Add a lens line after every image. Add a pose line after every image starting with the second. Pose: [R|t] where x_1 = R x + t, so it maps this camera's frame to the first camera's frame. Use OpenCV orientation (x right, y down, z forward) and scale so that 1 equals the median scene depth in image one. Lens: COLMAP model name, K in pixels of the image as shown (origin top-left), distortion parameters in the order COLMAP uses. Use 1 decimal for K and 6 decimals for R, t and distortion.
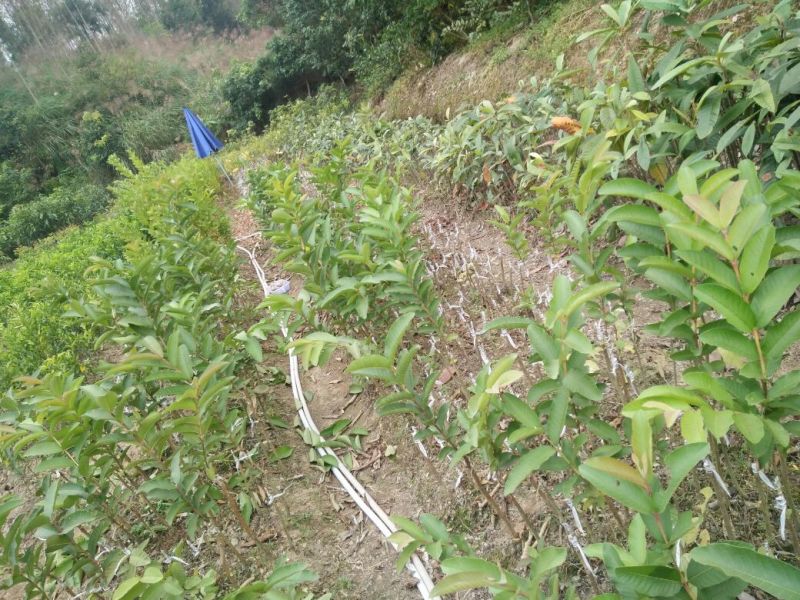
lens RADIAL K [[621.0, 0, 401.8], [0, 621.0, 302.8], [0, 0, 1]] dist [0.009390, 0.000666]
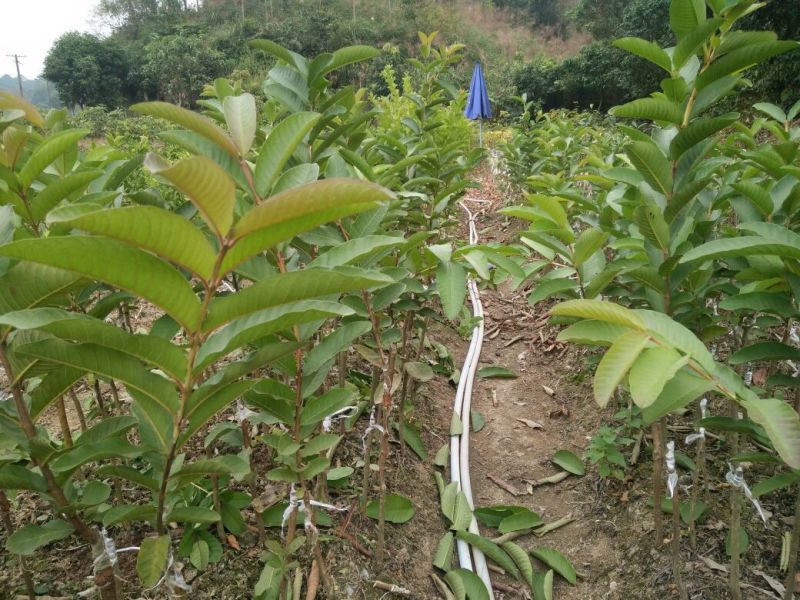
lens RADIAL K [[621.0, 0, 401.8], [0, 621.0, 302.8], [0, 0, 1]] dist [0.009390, 0.000666]
pose [[0.836423, 0.482318, -0.260319, -0.123890], [-0.487556, 0.871738, 0.048602, 0.068864], [0.250372, 0.086269, 0.964299, 0.473125]]
